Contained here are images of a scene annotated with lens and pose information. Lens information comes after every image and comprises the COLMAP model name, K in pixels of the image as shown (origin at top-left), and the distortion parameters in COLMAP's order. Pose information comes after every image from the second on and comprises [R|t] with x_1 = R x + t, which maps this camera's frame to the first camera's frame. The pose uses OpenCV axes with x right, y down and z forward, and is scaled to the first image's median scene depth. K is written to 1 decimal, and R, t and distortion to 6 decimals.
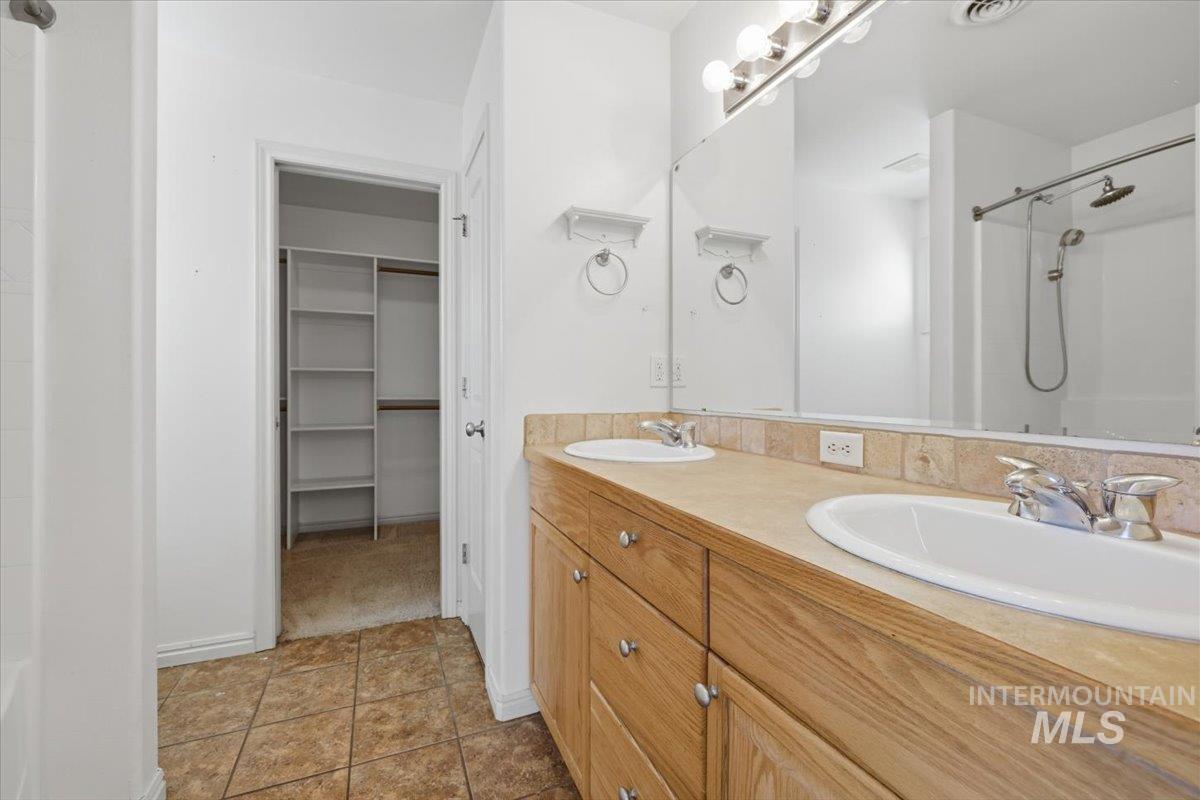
lens RADIAL K [[511.8, 0, 597.6], [0, 511.8, 387.9], [0, 0, 1]] dist [0.000262, 0.000131]
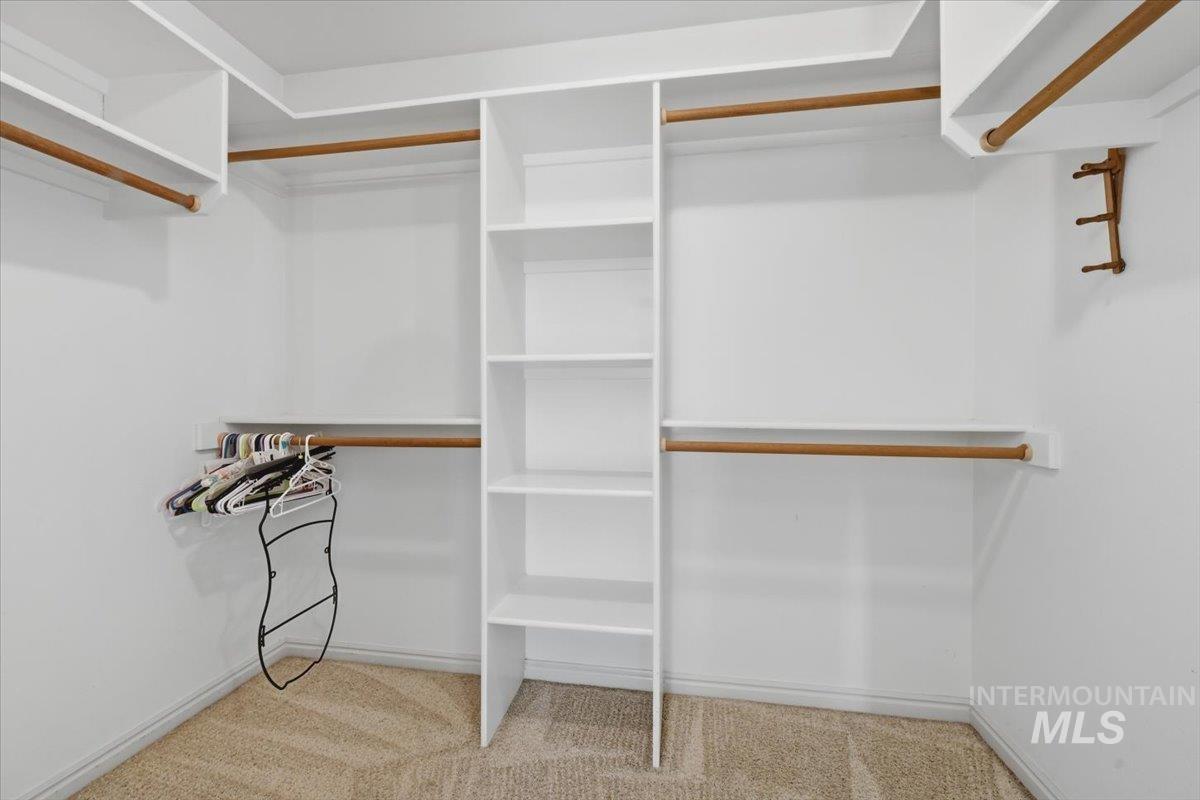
lens RADIAL K [[511.8, 0, 597.6], [0, 511.8, 387.9], [0, 0, 1]] dist [0.000262, 0.000131]
pose [[0.838045, -0.000875, -0.545601, -0.245999], [-0.002943, 0.999977, -0.006123, -0.006846], [0.545593, 0.006737, 0.838023, 0.621636]]
